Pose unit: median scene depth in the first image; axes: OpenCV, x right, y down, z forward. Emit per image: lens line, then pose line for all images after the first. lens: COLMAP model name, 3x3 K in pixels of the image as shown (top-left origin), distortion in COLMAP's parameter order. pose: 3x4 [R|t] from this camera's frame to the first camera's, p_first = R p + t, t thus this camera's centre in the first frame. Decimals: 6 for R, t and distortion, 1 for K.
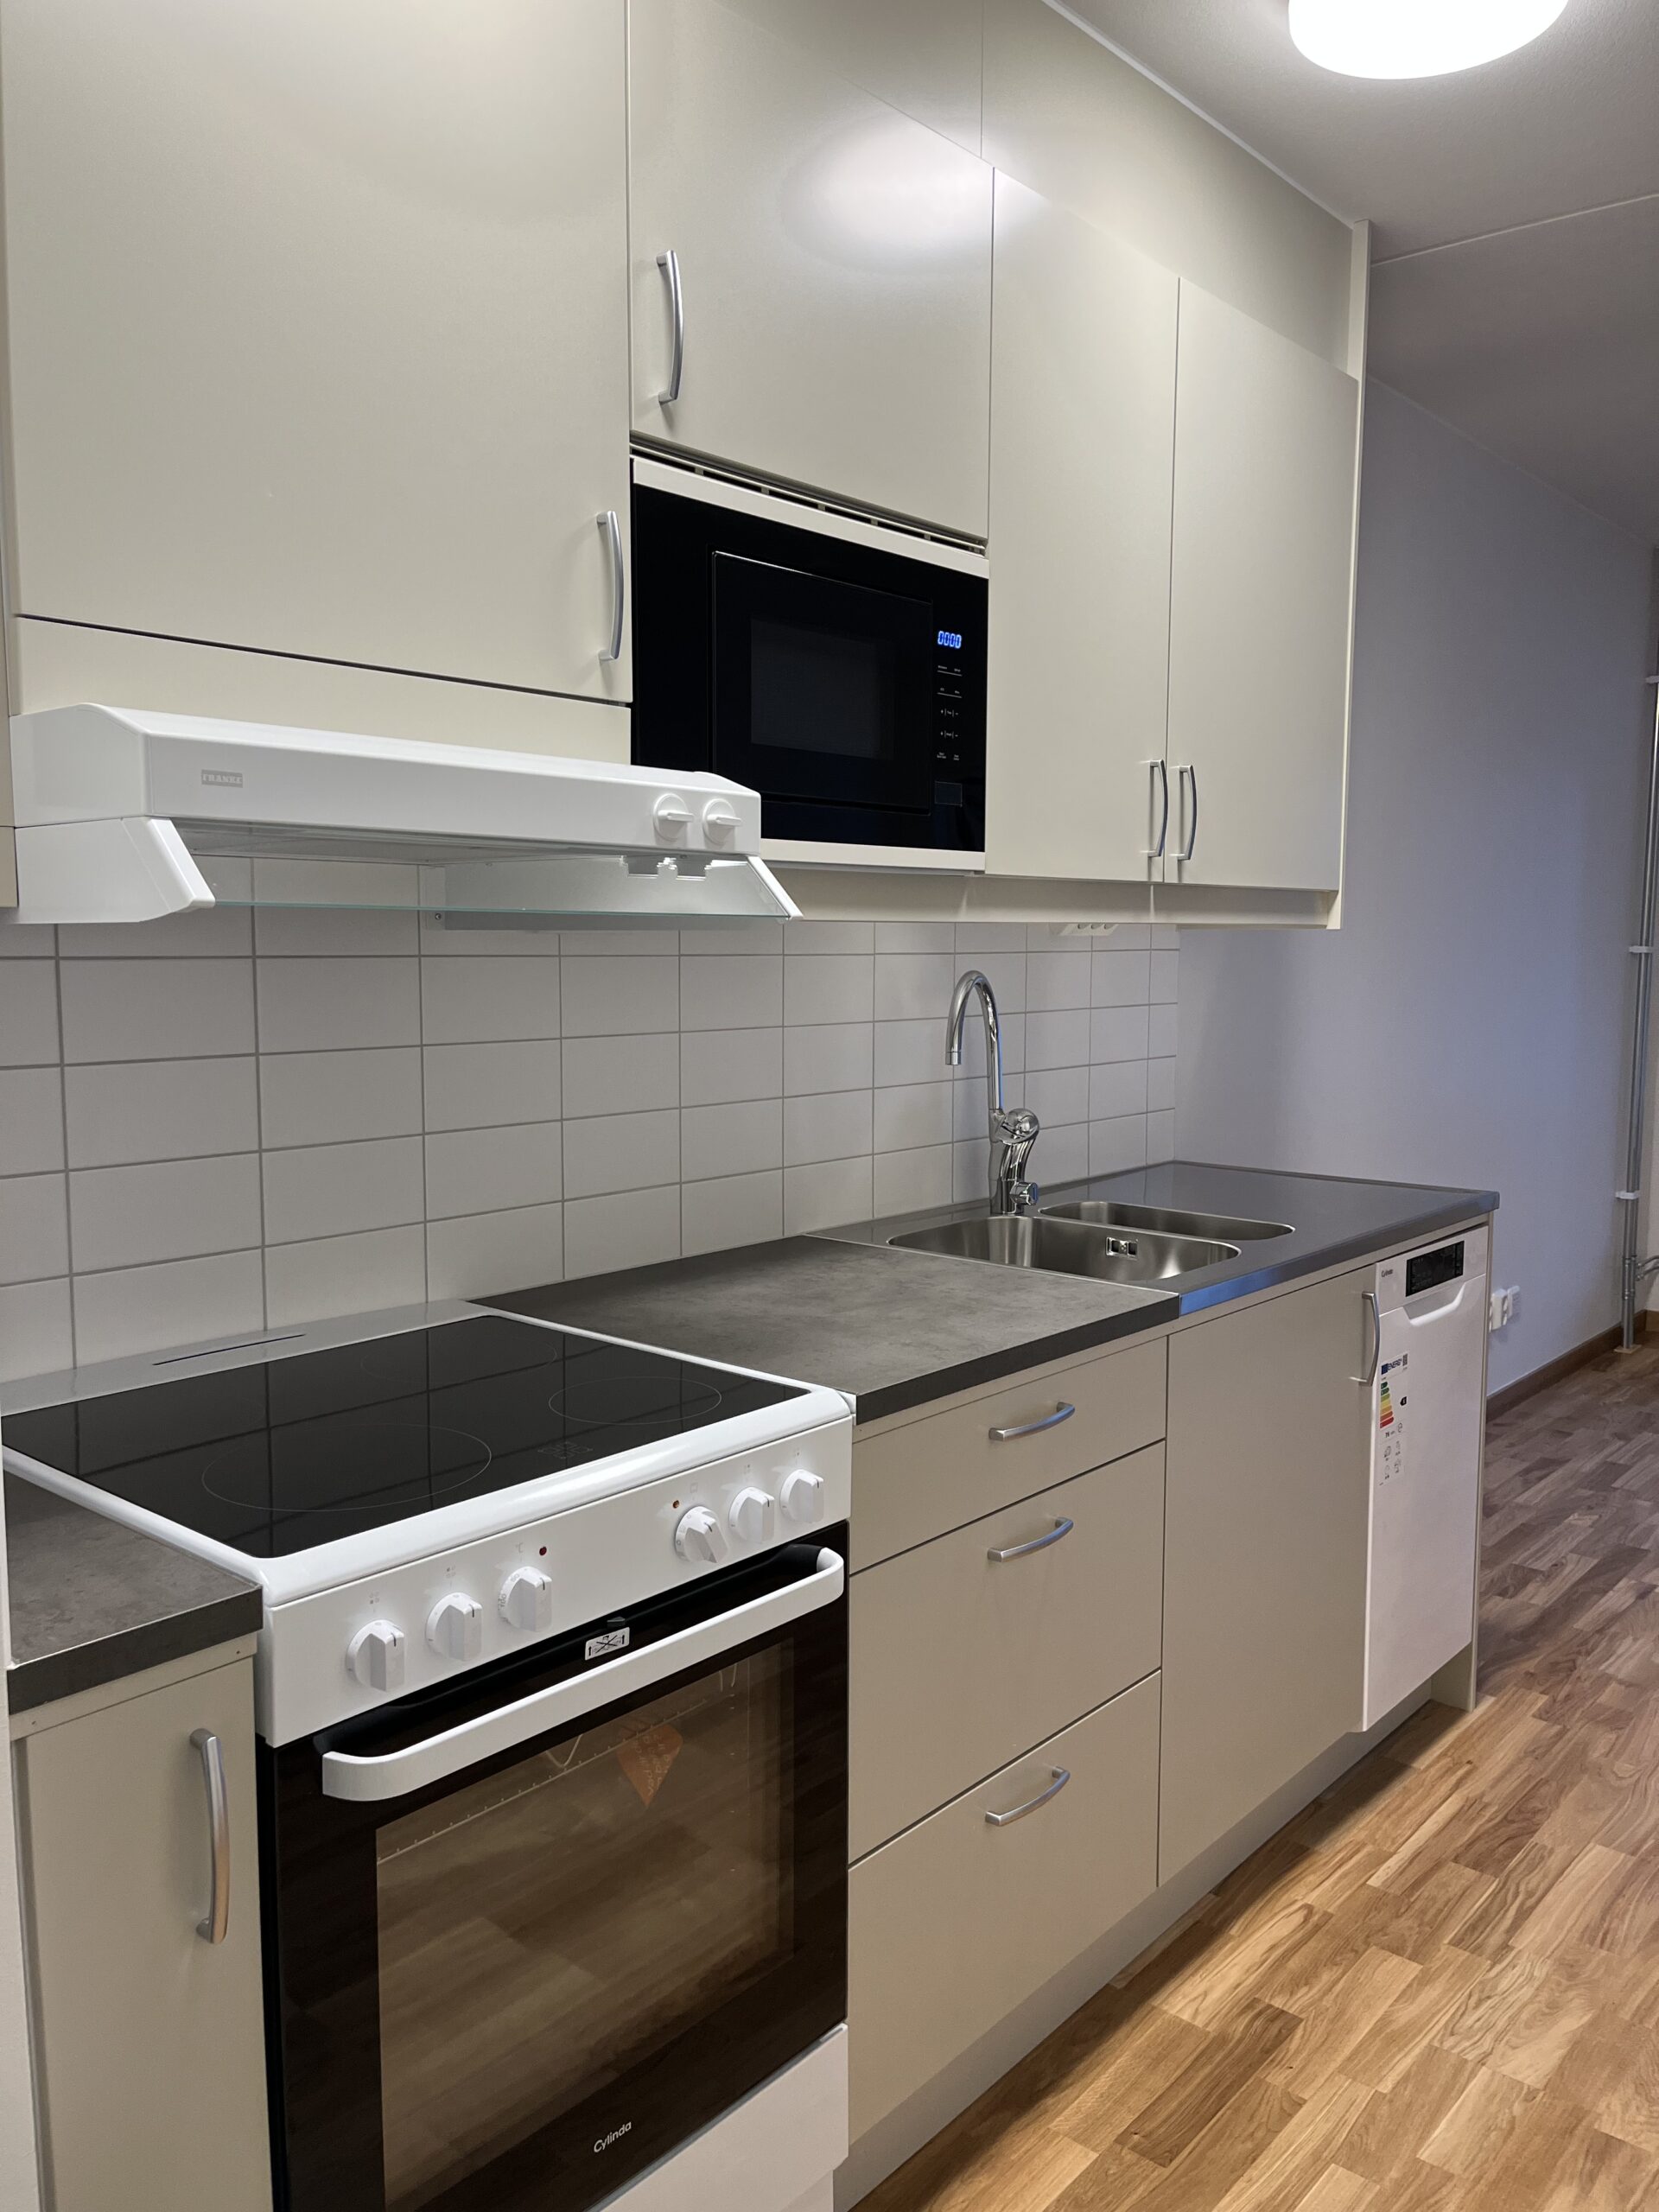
lens RADIAL K [[1679.4, 0, 829.5], [0, 1679.4, 1106.0], [0, 0, 1]] dist [0.069694, -0.109389]
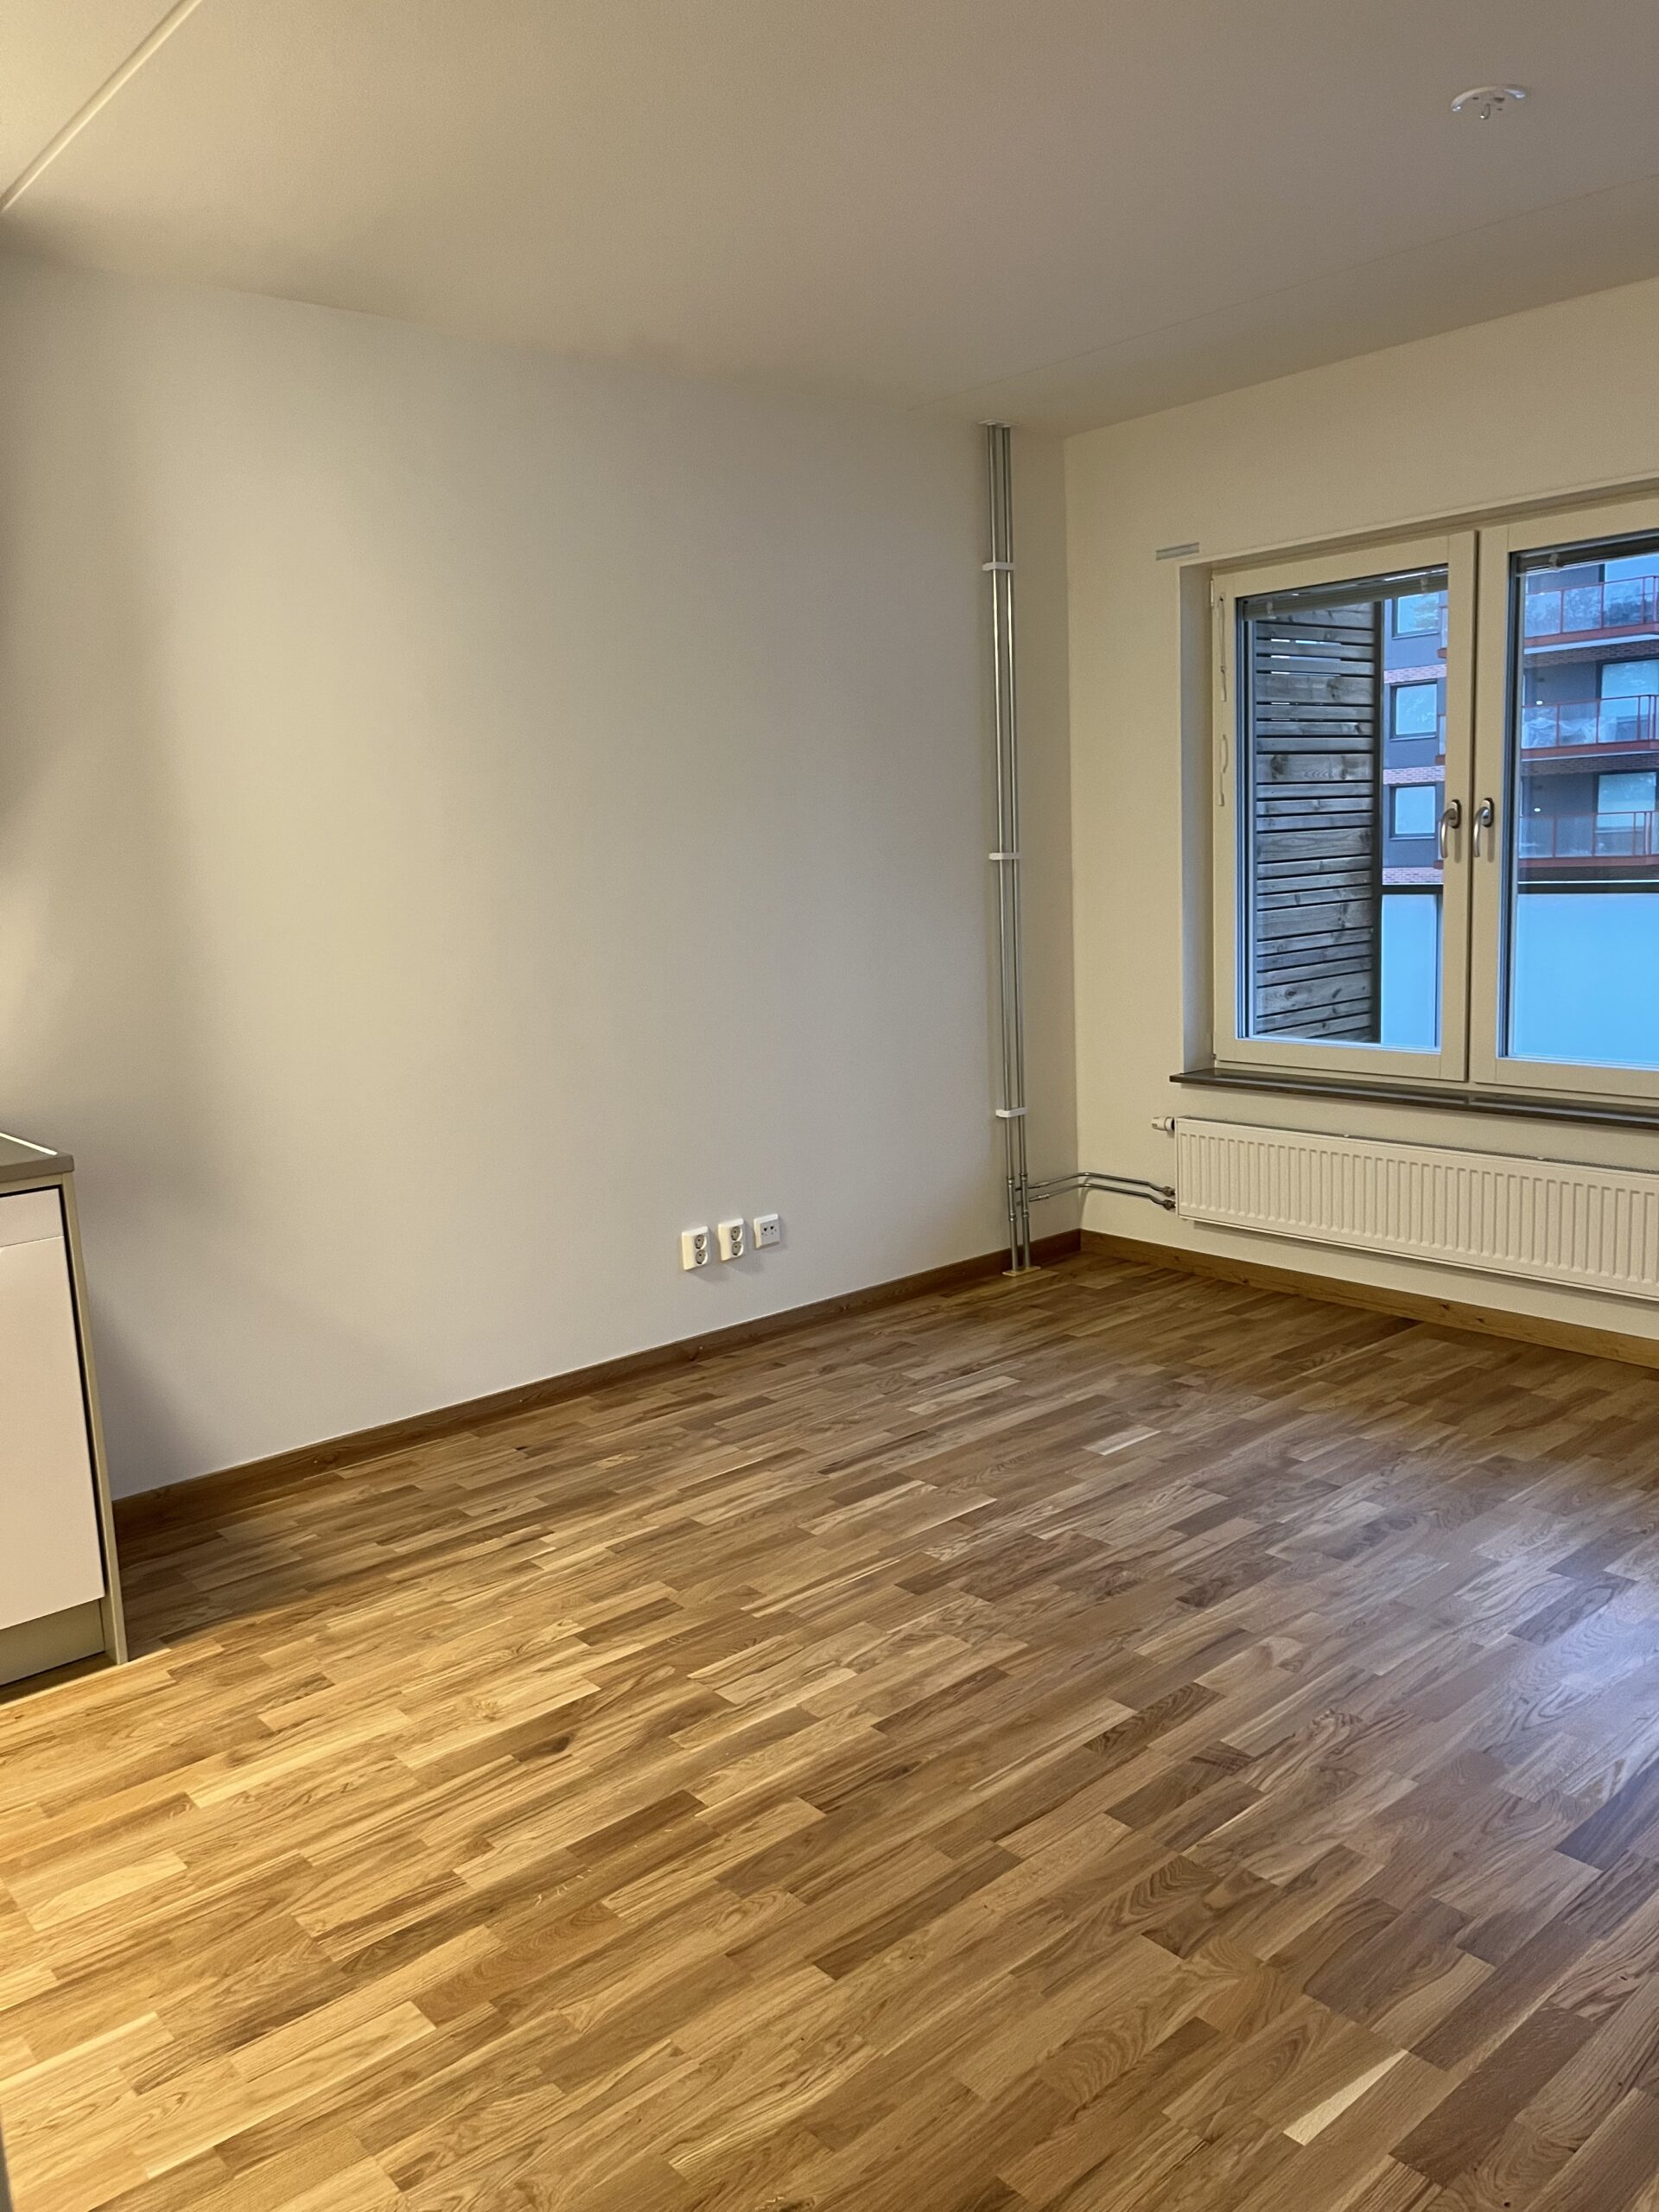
lens RADIAL K [[1679.4, 0, 829.5], [0, 1679.4, 1106.0], [0, 0, 1]] dist [0.069694, -0.109389]
pose [[0.988281, -0.022625, -0.150958, 1.309093], [0.032196, 0.997602, 0.061263, -0.033159], [0.149210, -0.065406, 0.986640, 0.116423]]
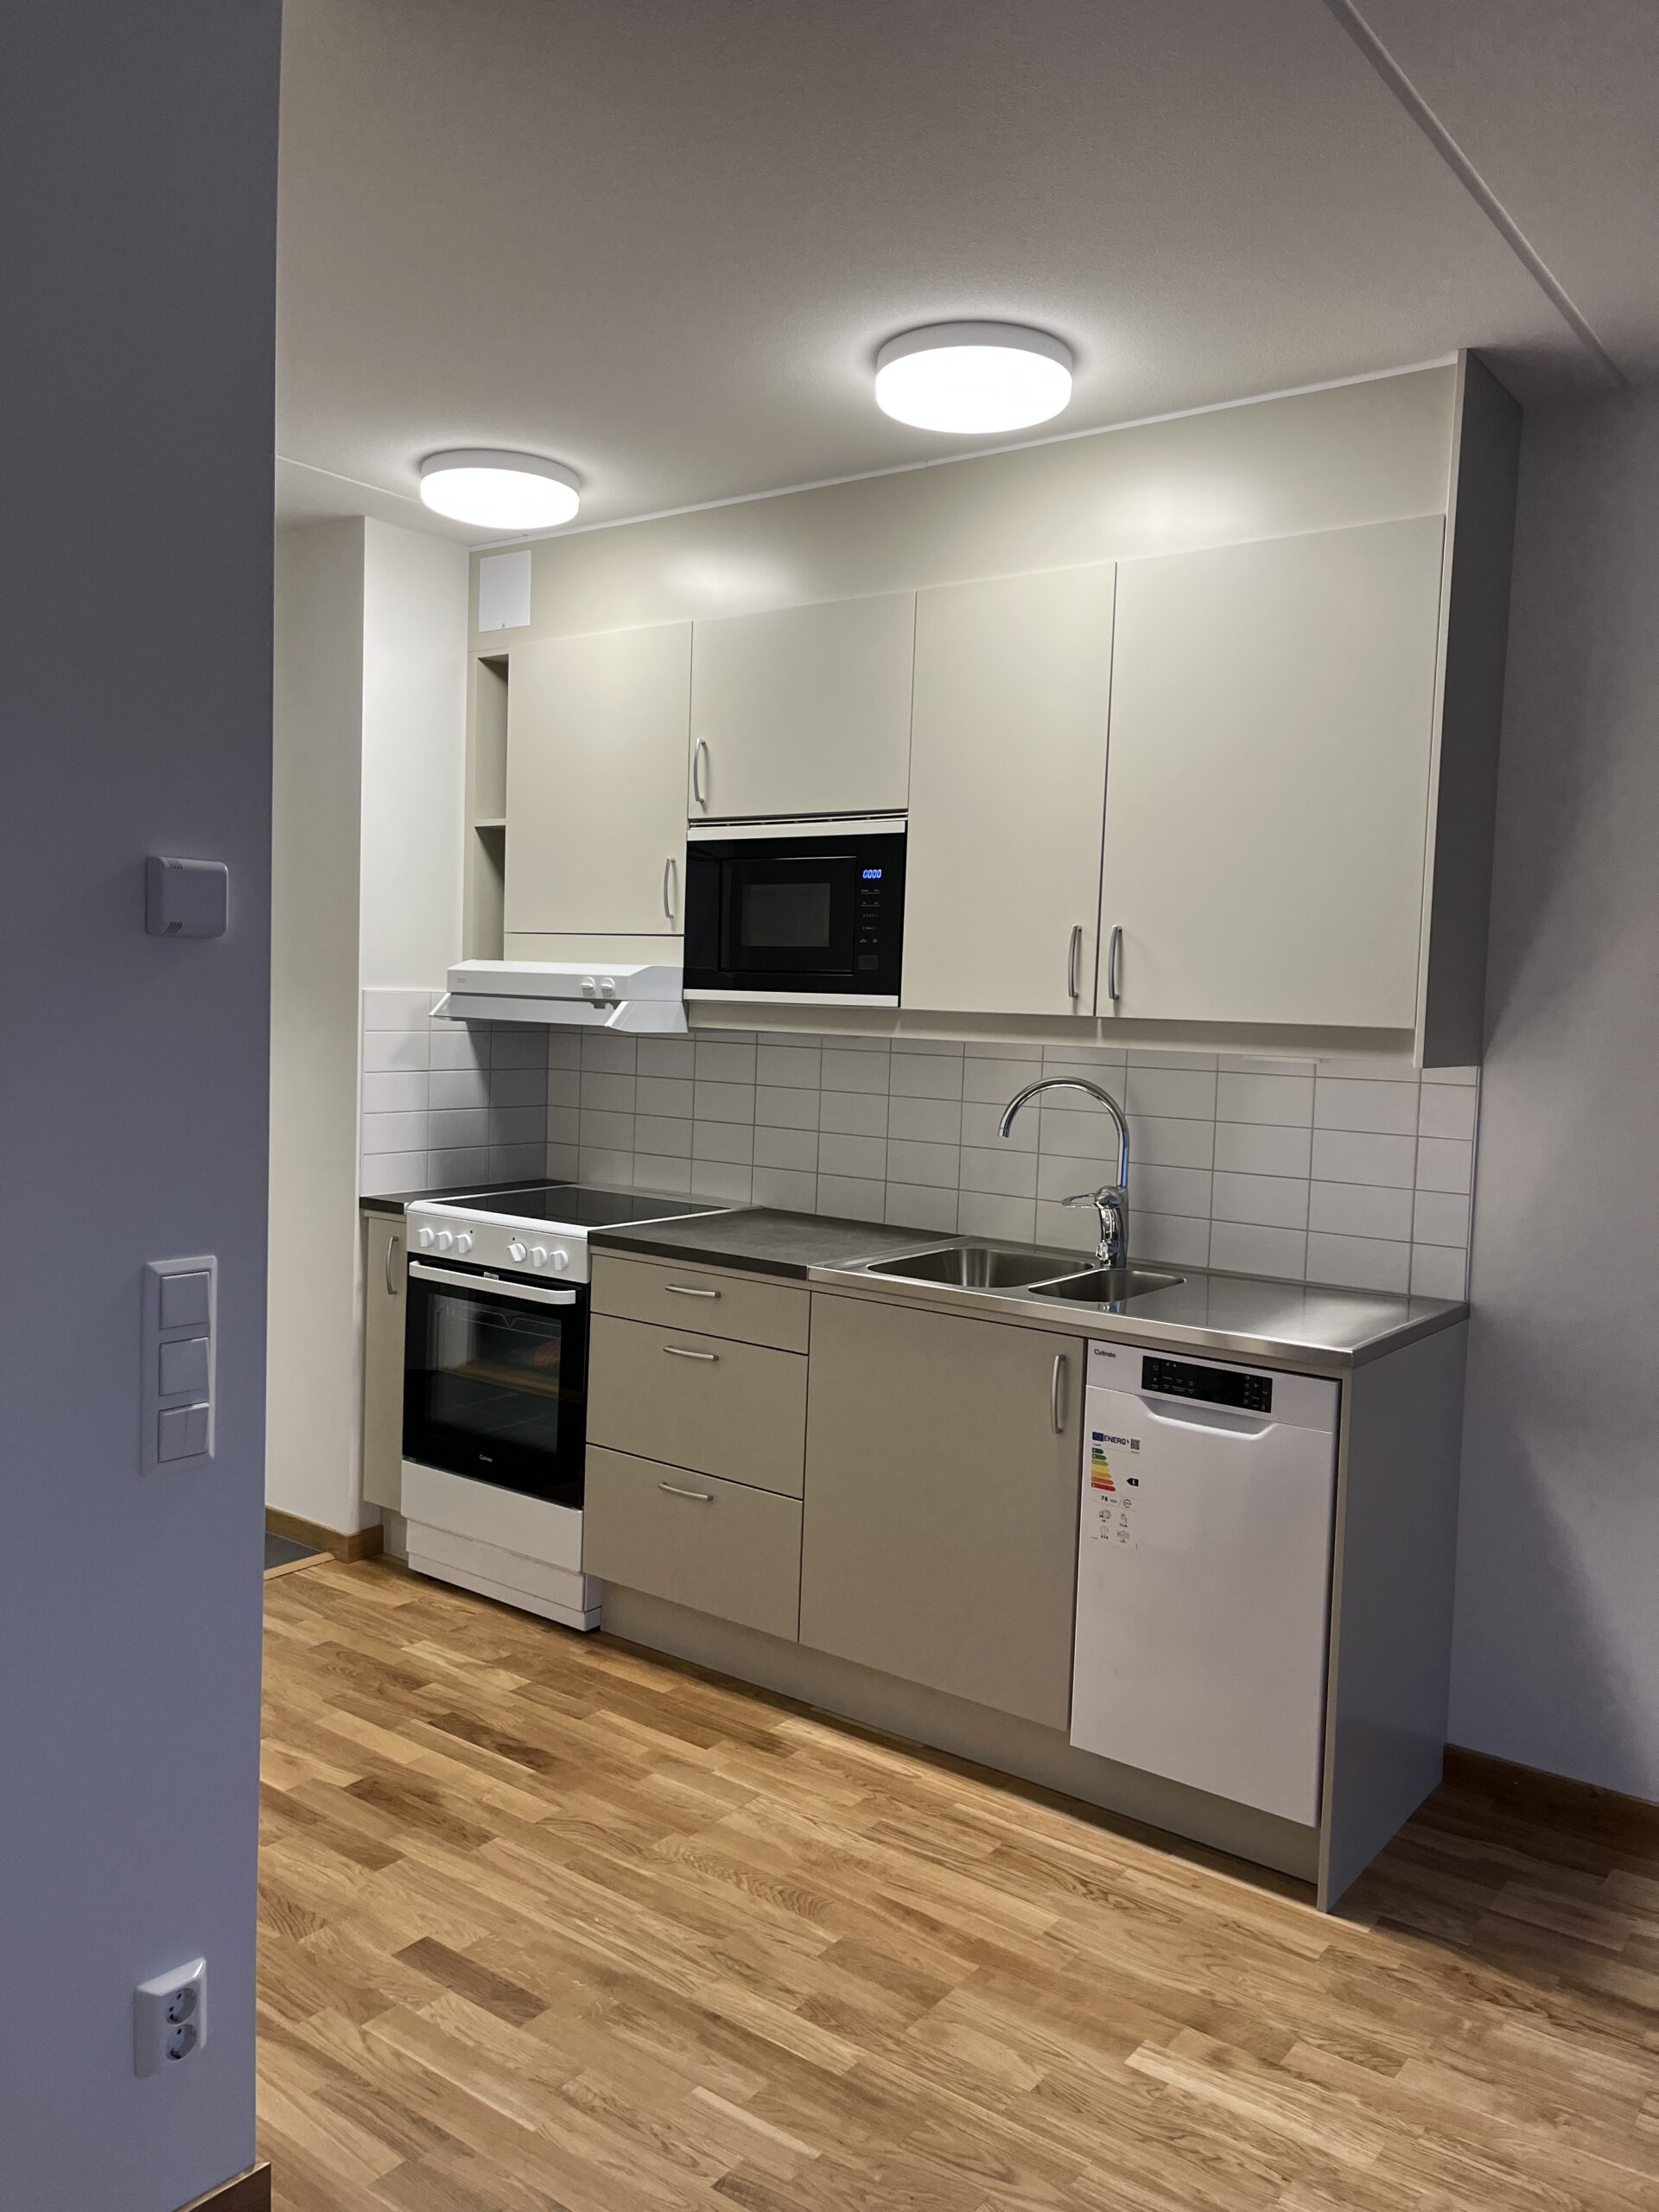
lens RADIAL K [[1667.5, 0, 823.9], [0, 1667.5, 1097.2], [0, 0, 1]] dist [0.082351, -0.116615]
pose [[0.065805, 0.065229, -0.995698, 1.713596], [-0.132651, 0.989576, 0.056061, -0.136114], [0.988976, 0.128391, 0.073772, 0.828862]]
